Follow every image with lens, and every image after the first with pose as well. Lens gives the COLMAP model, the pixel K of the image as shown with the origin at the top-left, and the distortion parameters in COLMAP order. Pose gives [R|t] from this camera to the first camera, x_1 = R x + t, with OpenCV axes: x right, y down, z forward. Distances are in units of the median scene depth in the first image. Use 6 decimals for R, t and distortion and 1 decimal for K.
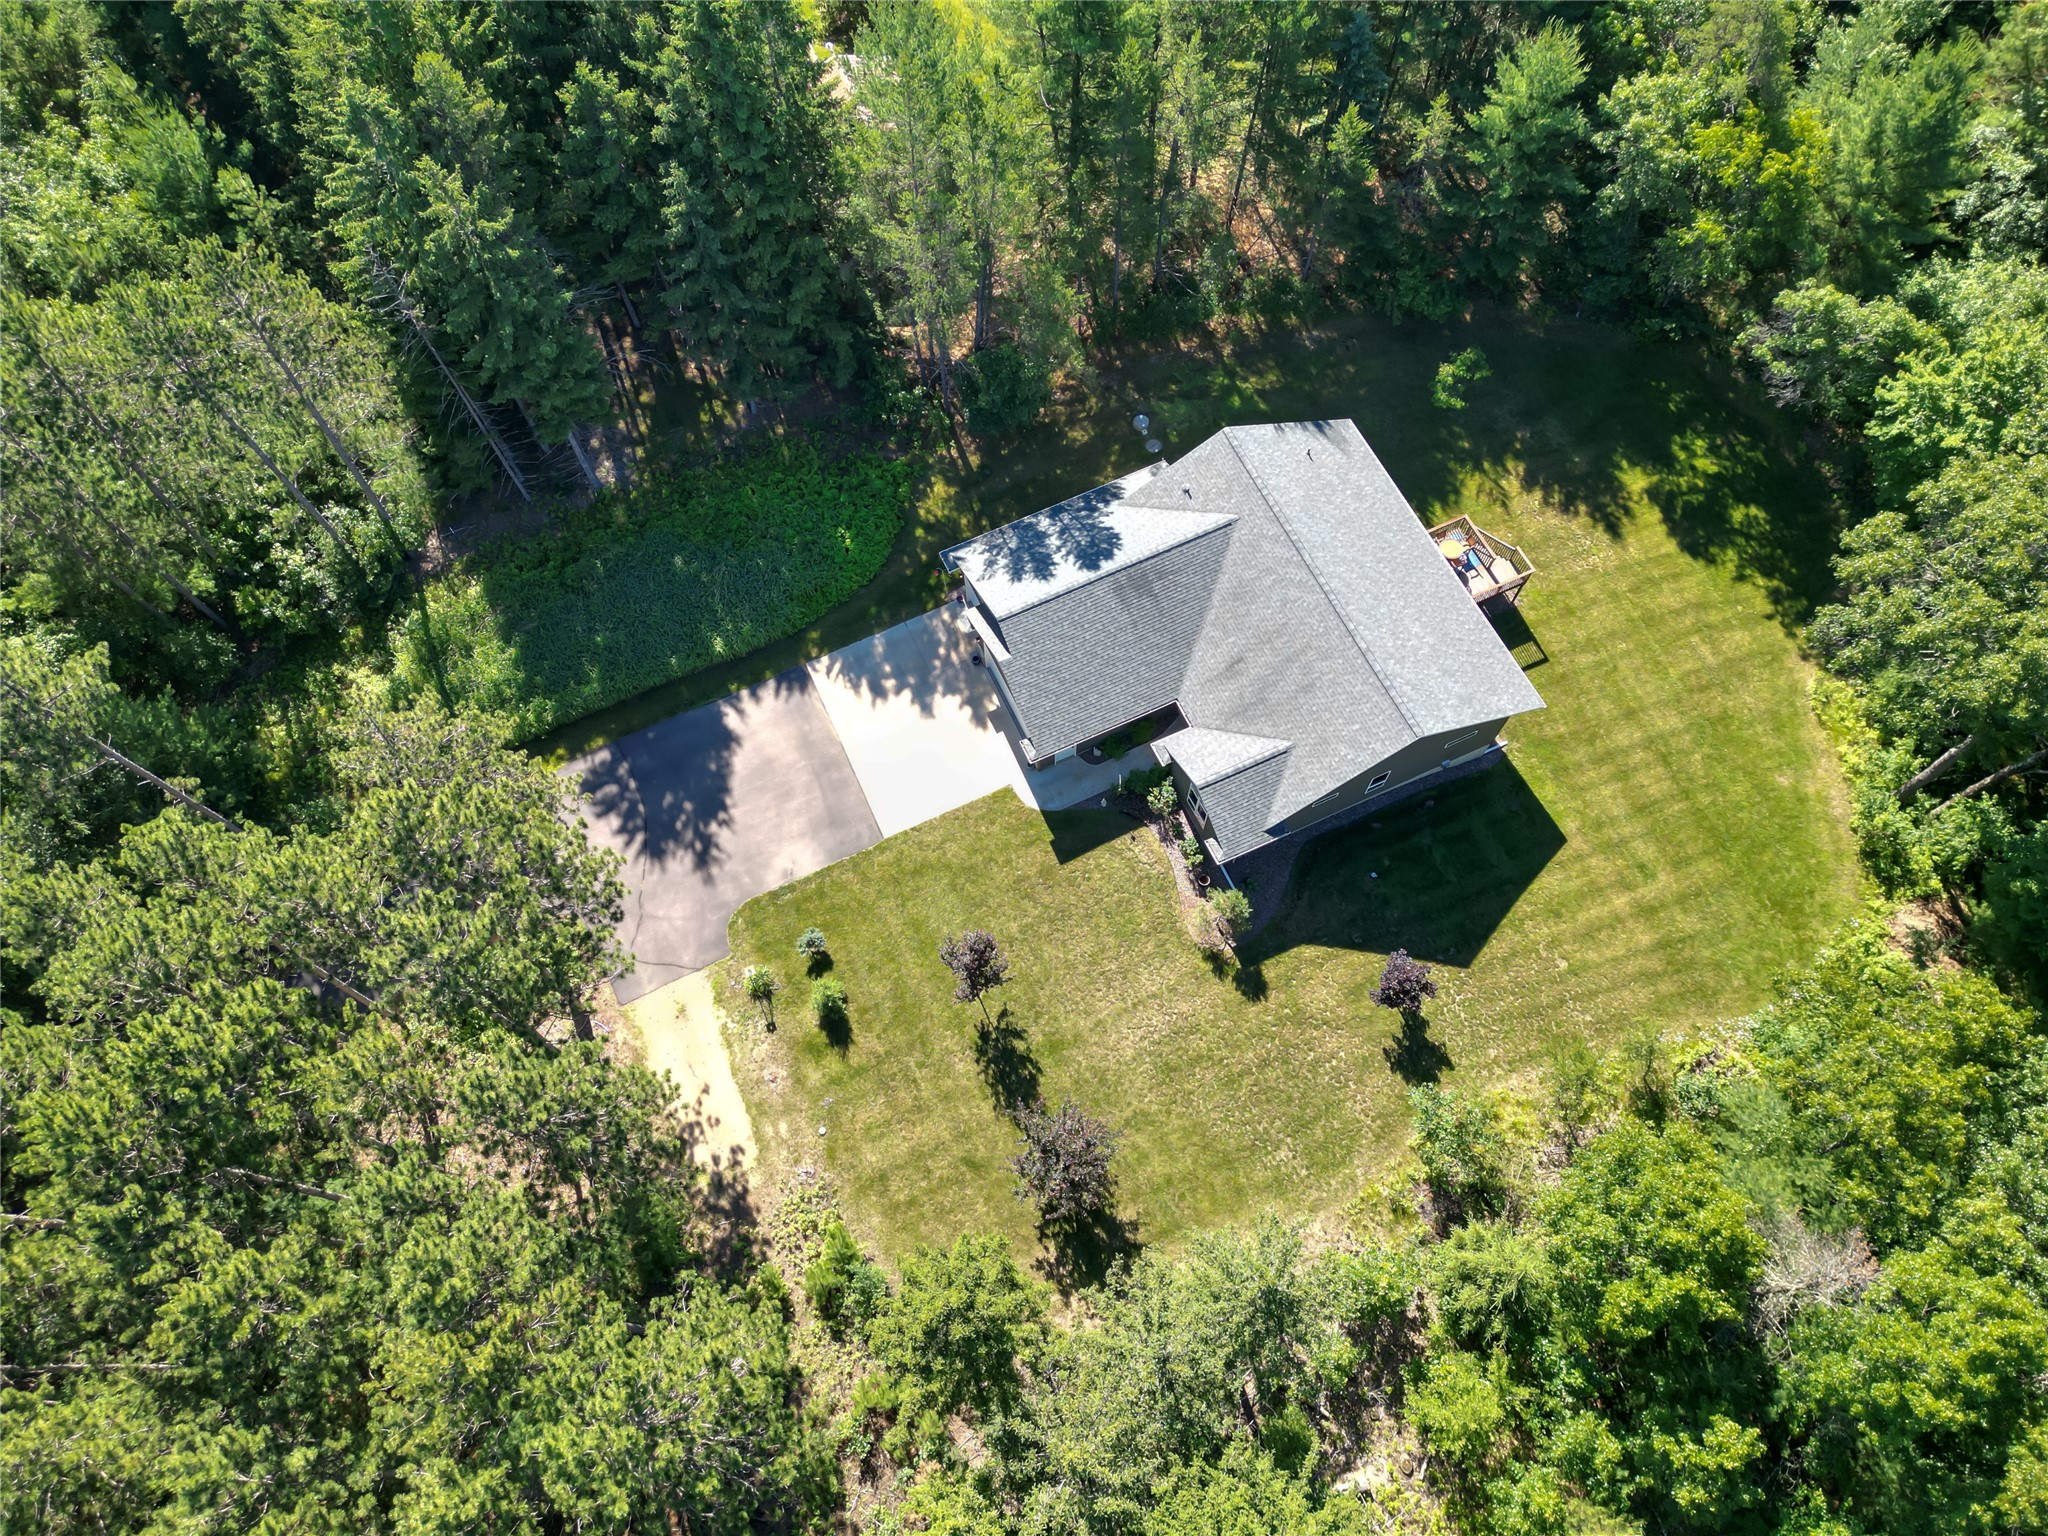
lens RADIAL K [[1478.7, 0, 1023.3], [0, 1478.7, 768.3], [0, 0, 1]] dist [0.067727, -0.011868]
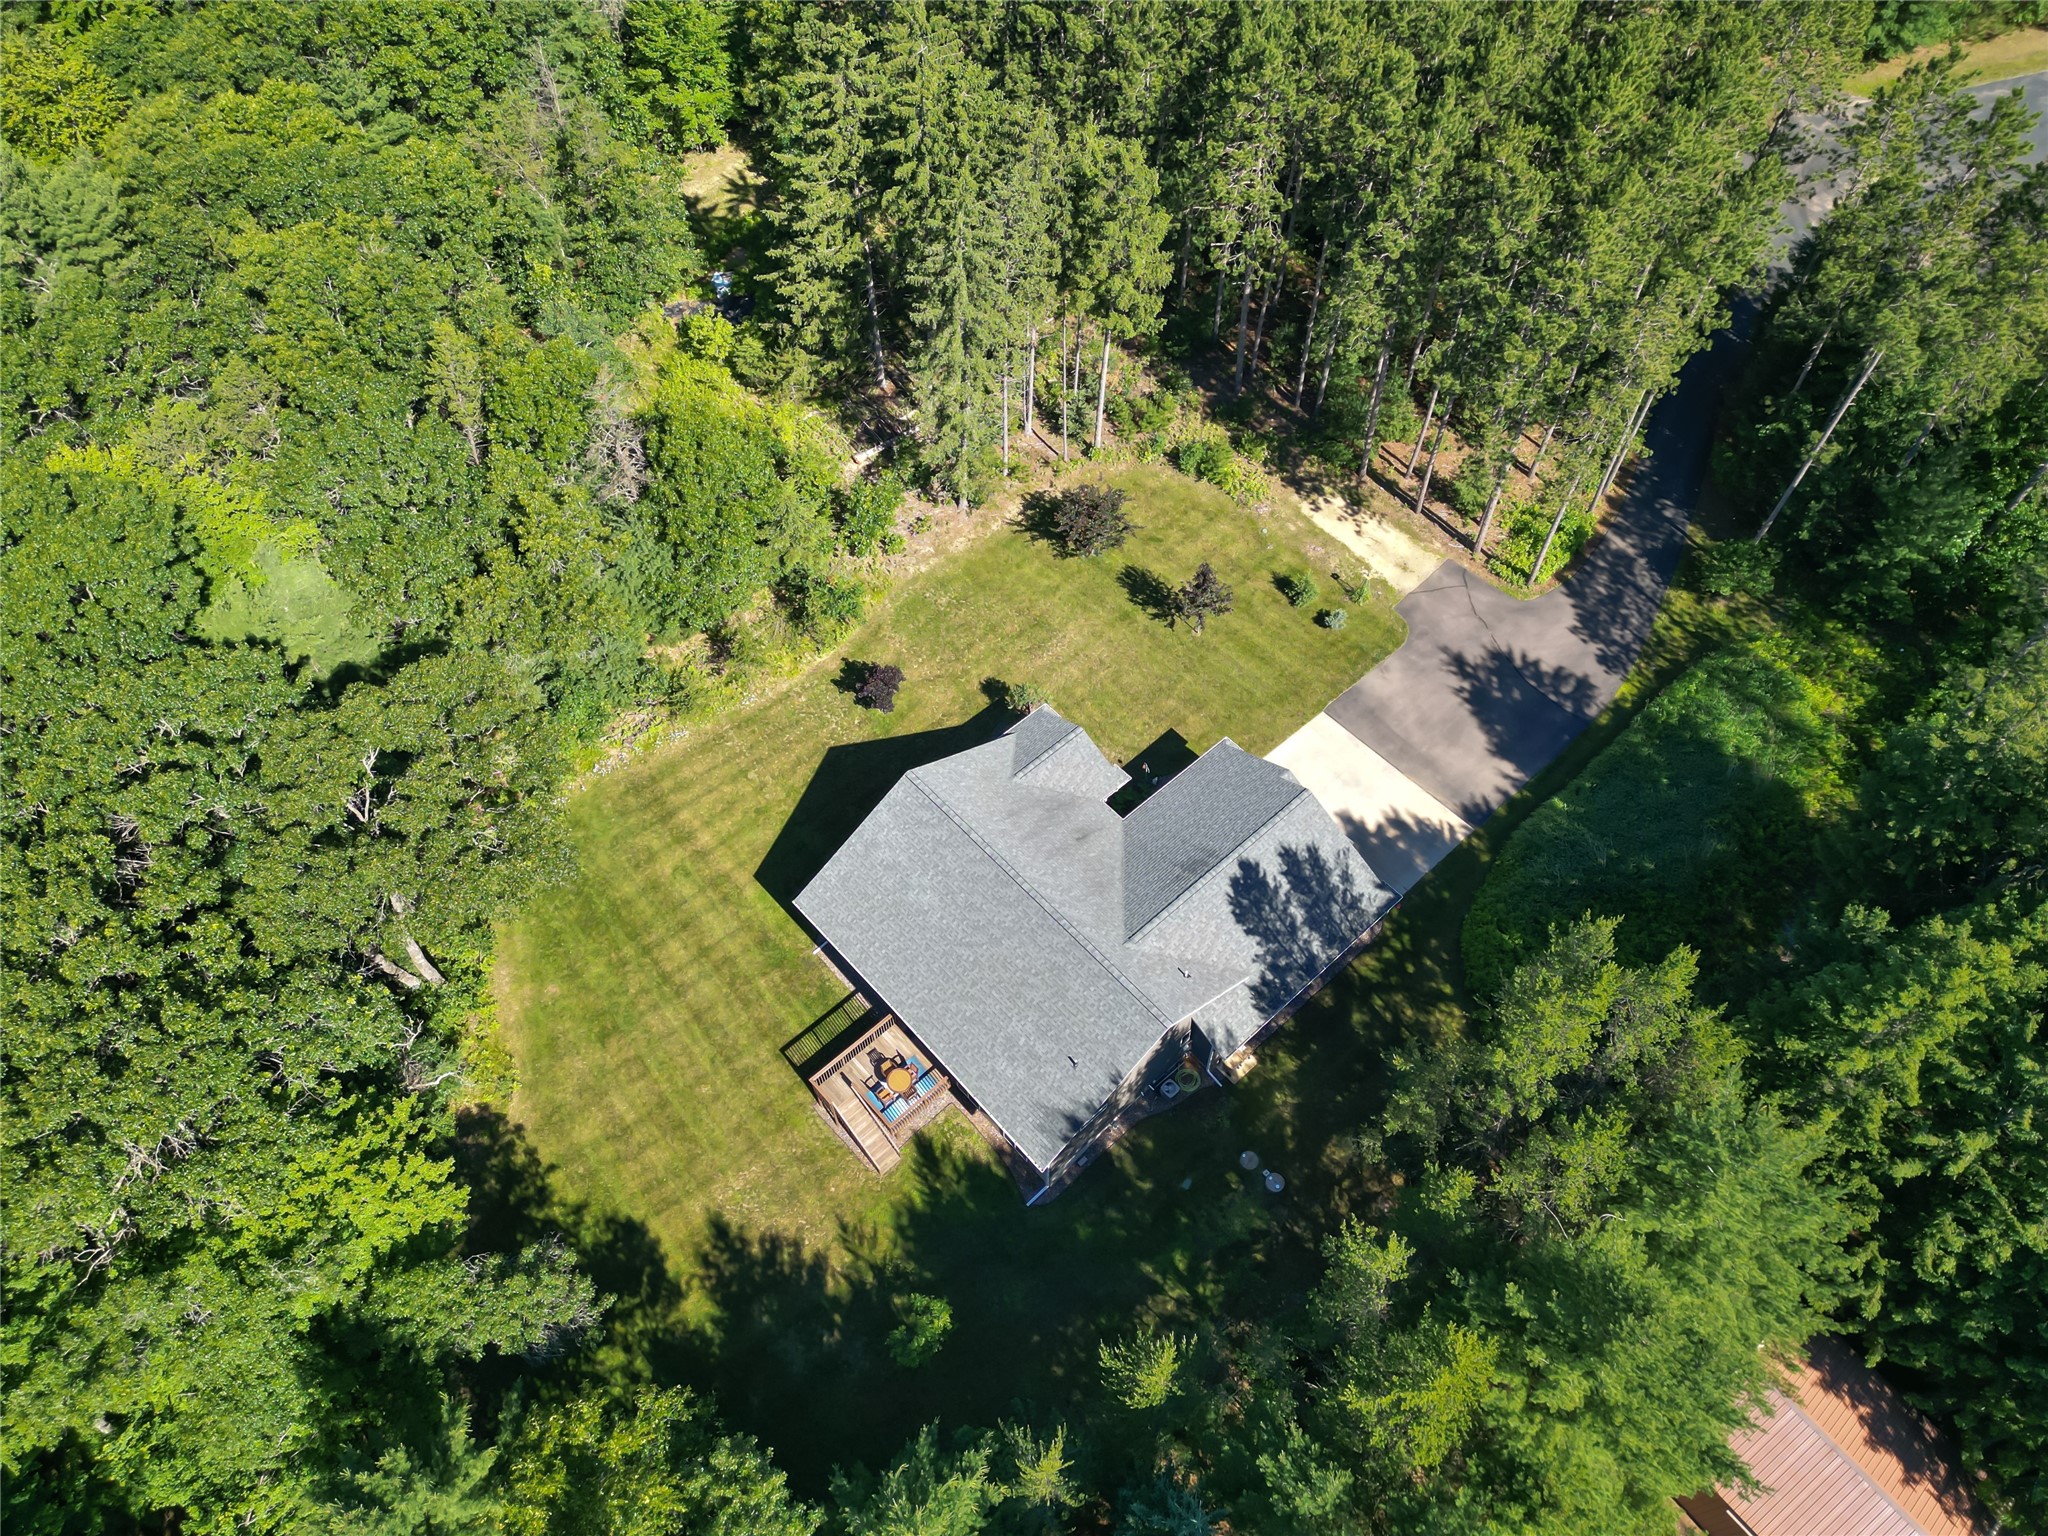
lens RADIAL K [[1478.7, 0, 1023.9], [0, 1478.7, 768.2], [0, 0, 1]] dist [0.067727, -0.011868]
pose [[-0.954042, 0.262856, -0.143912, 0.306072], [-0.259747, -0.485844, 0.834558, -0.871200], [0.149450, 0.833584, 0.531791, 0.375244]]
